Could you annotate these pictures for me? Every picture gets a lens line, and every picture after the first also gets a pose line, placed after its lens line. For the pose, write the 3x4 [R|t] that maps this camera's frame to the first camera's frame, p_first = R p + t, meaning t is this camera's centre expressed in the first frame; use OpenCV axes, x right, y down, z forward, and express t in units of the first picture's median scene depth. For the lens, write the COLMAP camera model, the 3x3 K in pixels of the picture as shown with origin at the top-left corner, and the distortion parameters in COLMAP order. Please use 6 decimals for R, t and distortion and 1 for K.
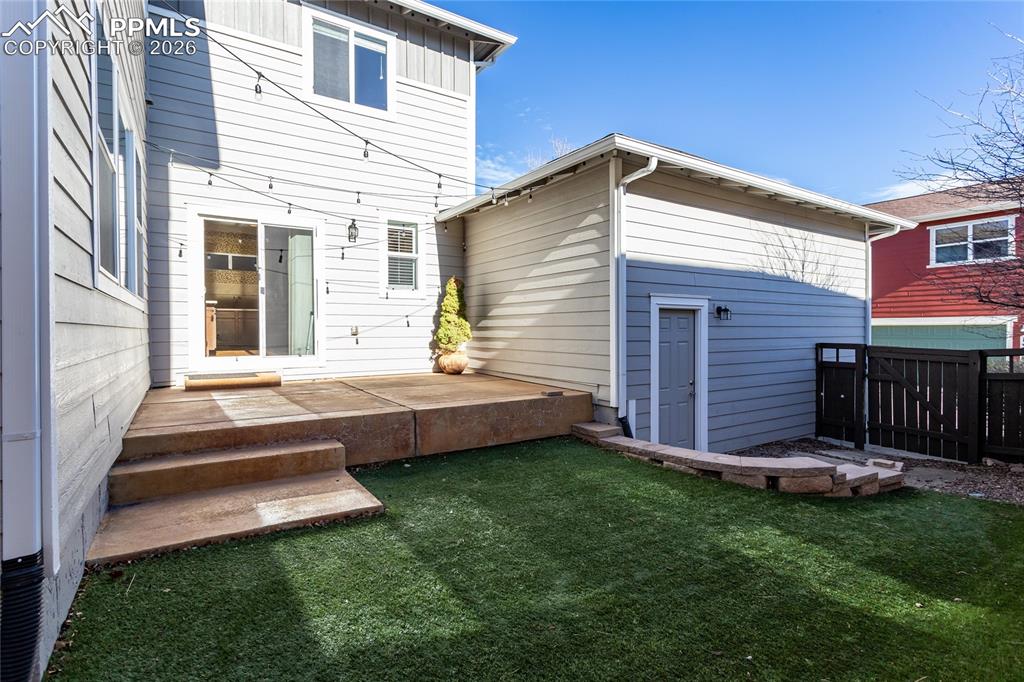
lens RADIAL K [[496.0, 0, 517.1], [0, 496.0, 334.7], [0, 0, 1]] dist [0.000794, 0.003316]
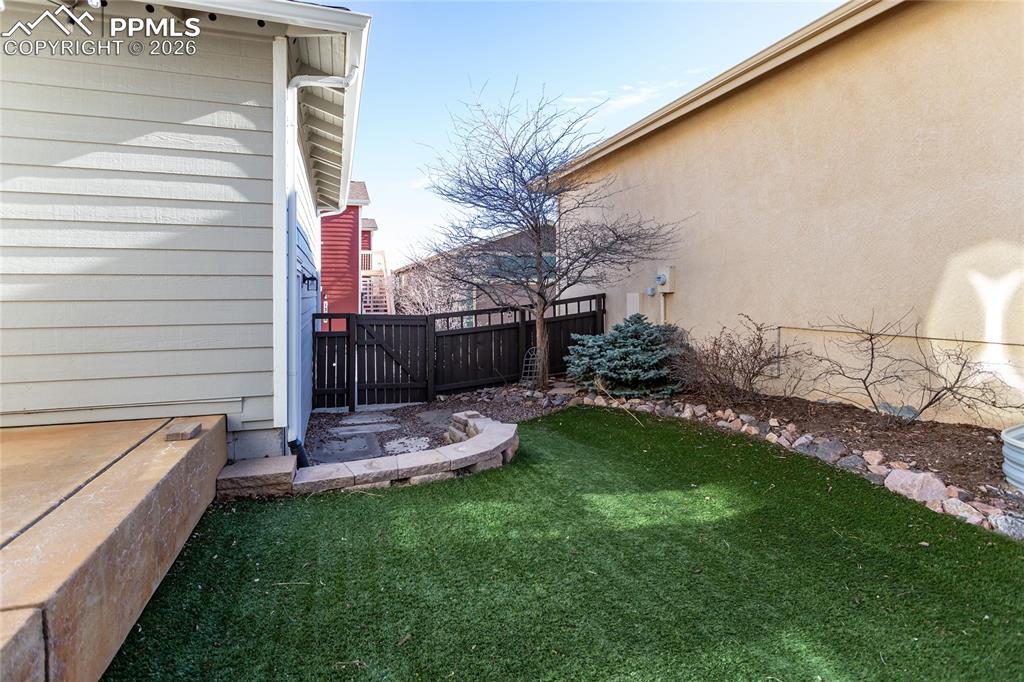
lens RADIAL K [[496.0, 0, 498.1], [0, 496.0, 296.0], [0, 0, 1]] dist [0.000794, 0.003316]
pose [[0.283753, -0.003164, 0.958892, -0.333835], [0.012744, 0.999919, -0.000471, -0.018952], [-0.958813, 0.012353, 0.283770, 0.542504]]
